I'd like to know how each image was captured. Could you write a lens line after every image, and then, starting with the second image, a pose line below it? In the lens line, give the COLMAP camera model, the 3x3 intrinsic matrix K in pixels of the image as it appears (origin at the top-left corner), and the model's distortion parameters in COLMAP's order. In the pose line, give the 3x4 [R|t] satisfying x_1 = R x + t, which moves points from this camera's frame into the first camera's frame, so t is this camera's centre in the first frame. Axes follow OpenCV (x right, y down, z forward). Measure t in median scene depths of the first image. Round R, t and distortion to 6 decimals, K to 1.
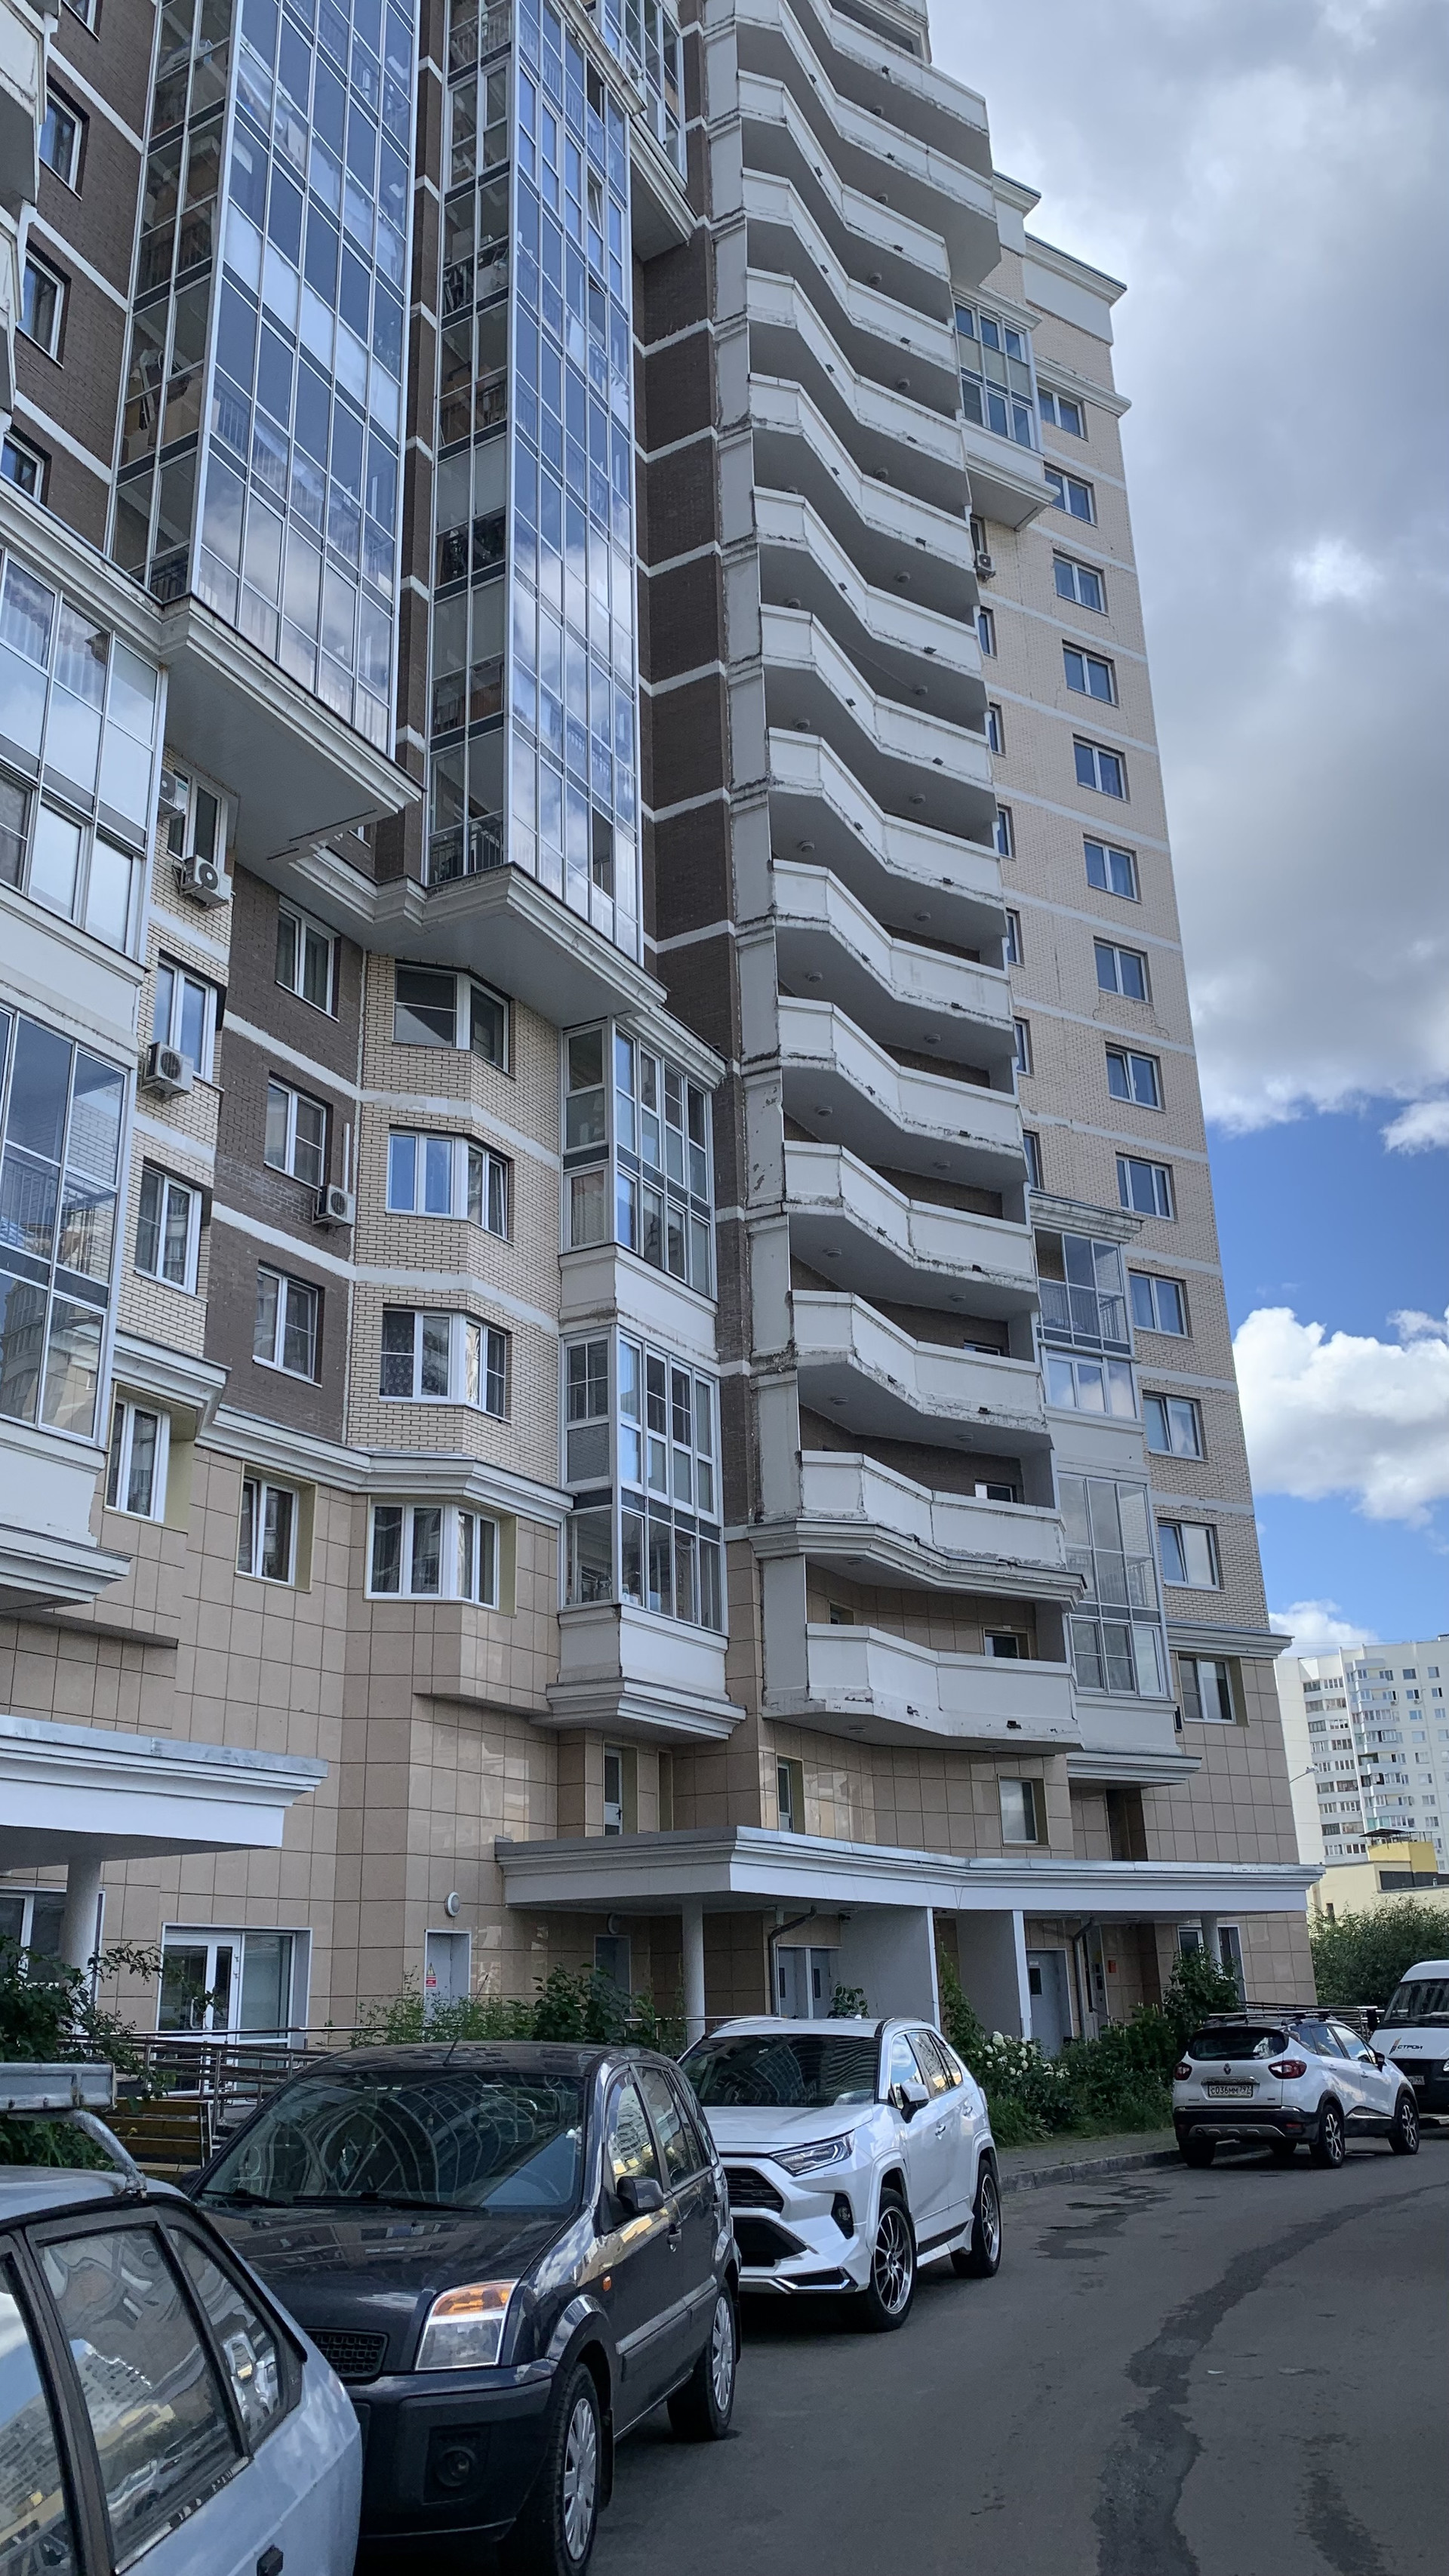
lens RADIAL K [[1961.6, 0, 727.7], [0, 1961.6, 1287.5], [0, 0, 1]] dist [0.089167, -0.031887]
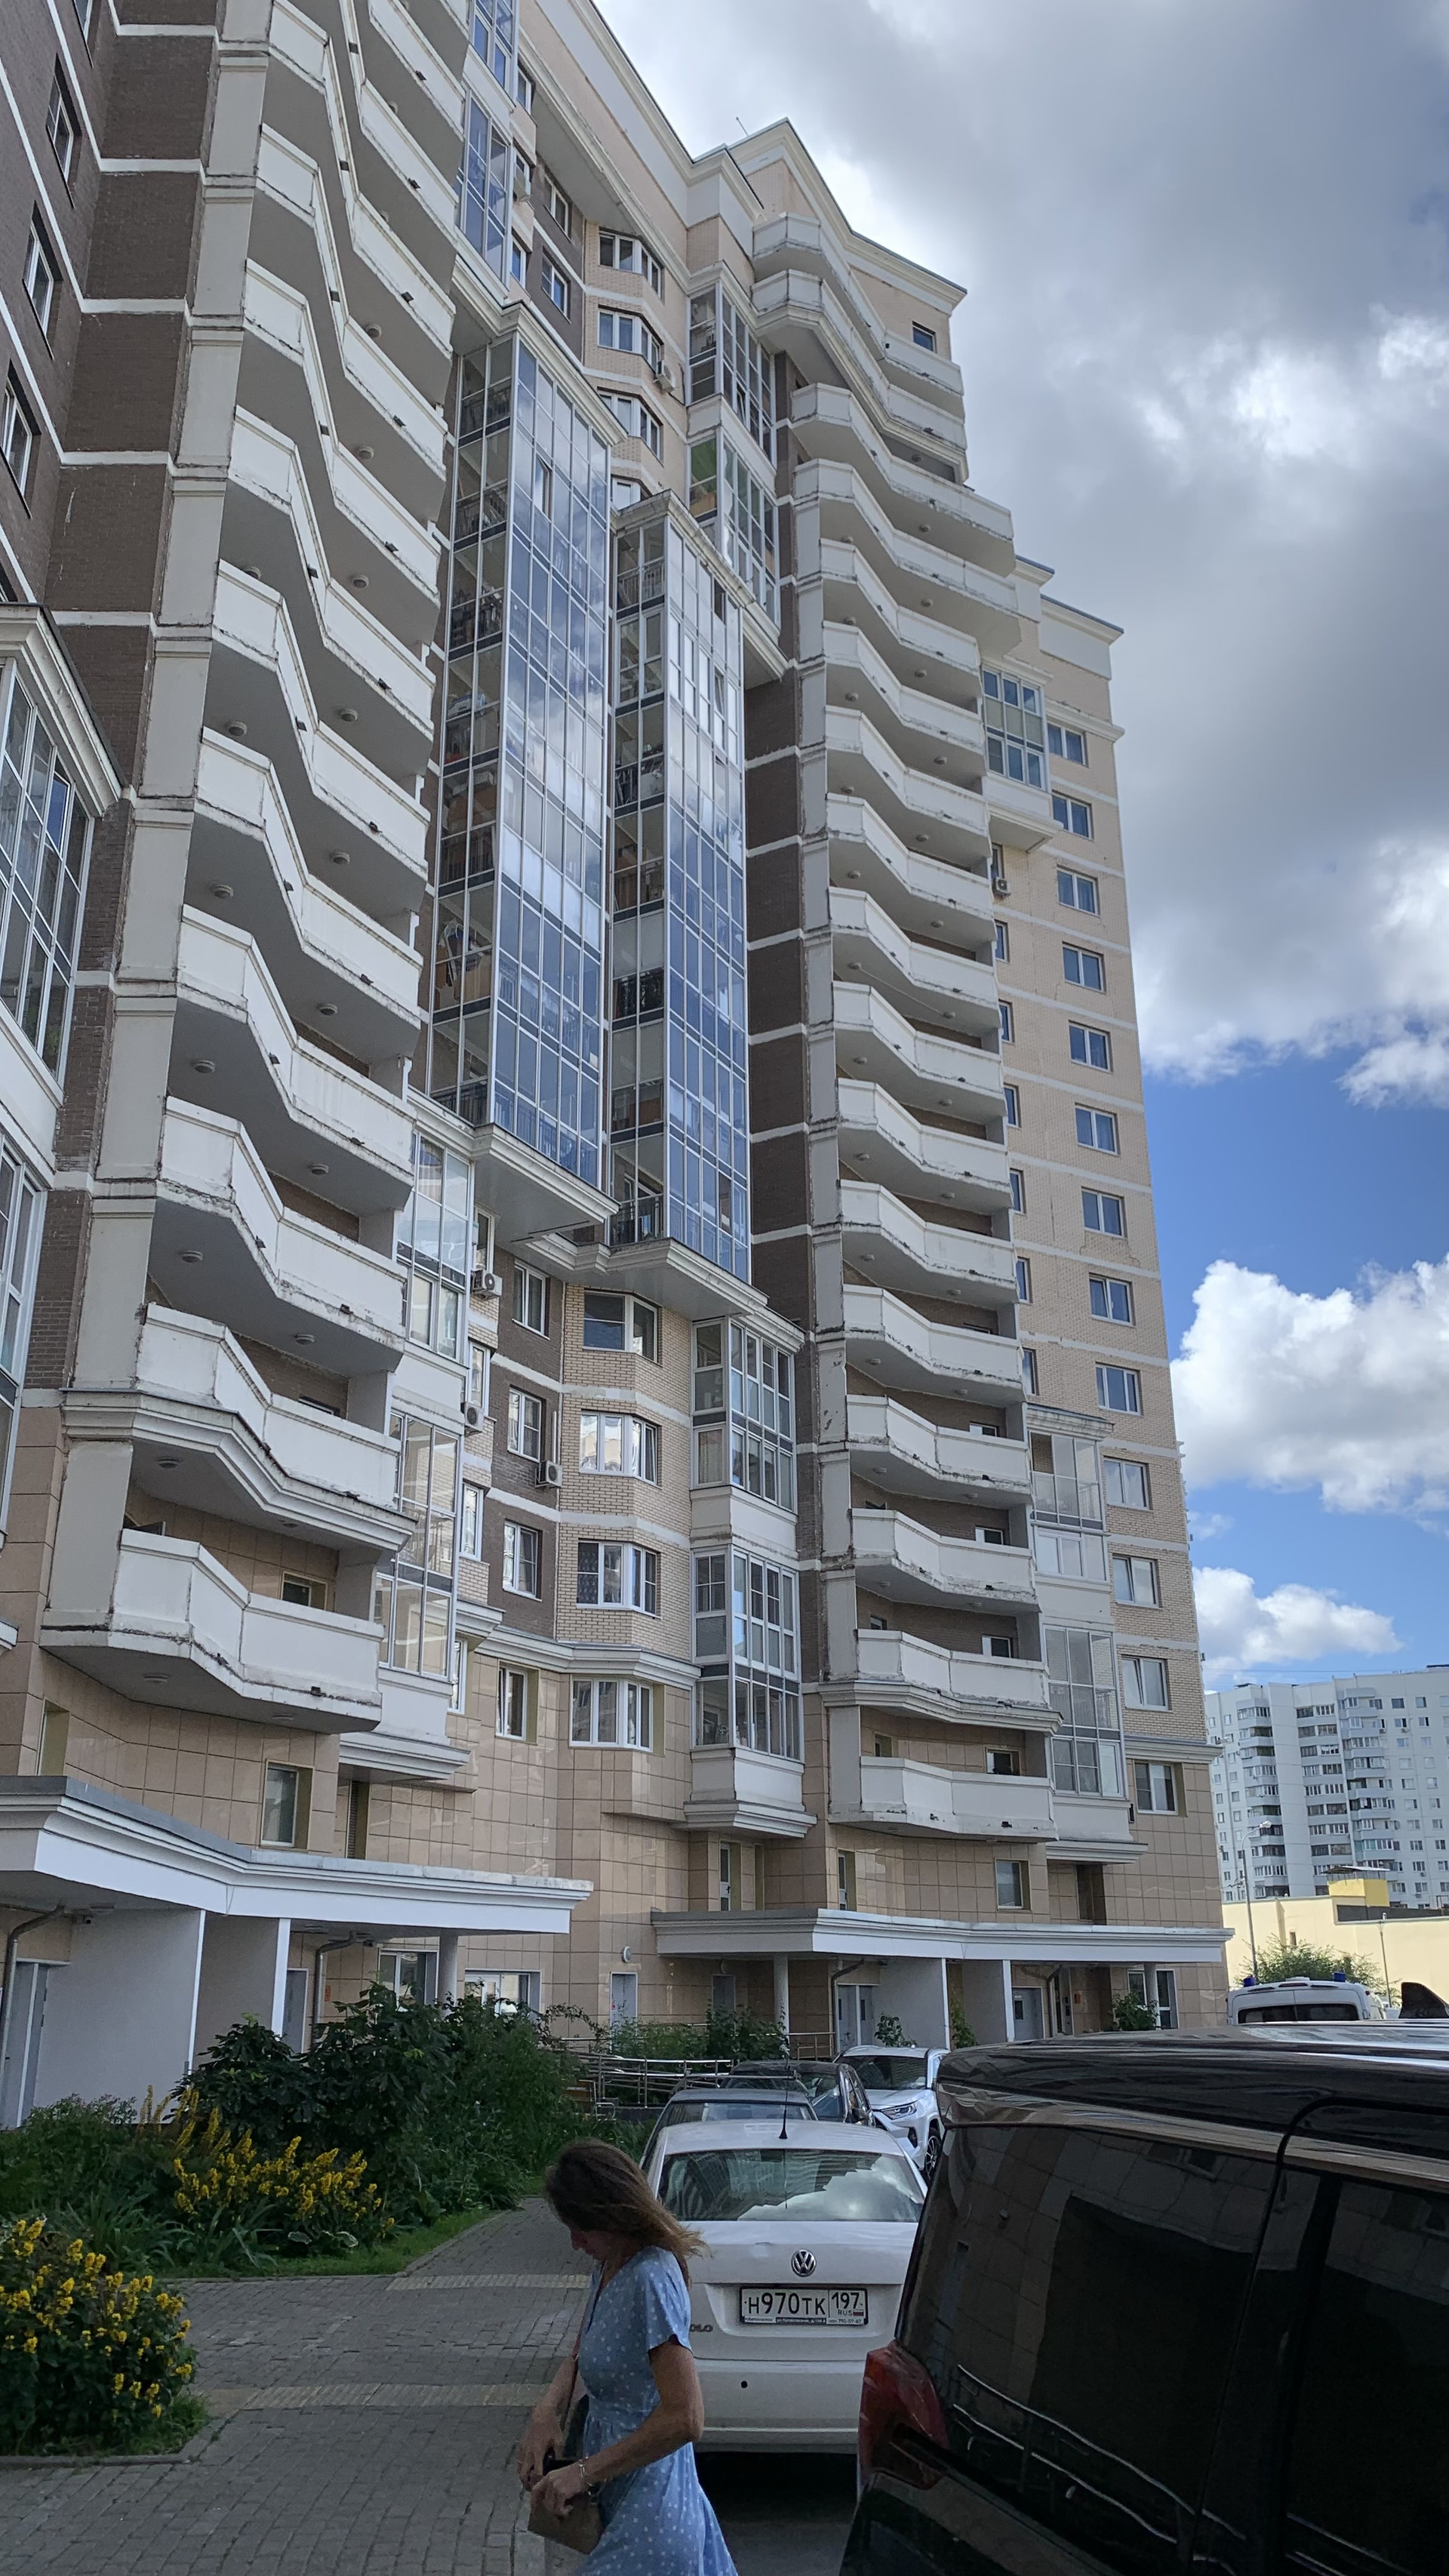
lens RADIAL K [[1961.6, 0, 722.2], [0, 1961.6, 1290.8], [0, 0, 1]] dist [0.089167, -0.031887]
pose [[0.999762, 0.019825, -0.009132, -0.048154], [-0.019802, 0.999801, 0.002582, -0.150703], [0.009181, -0.002400, 0.999955, -0.382224]]
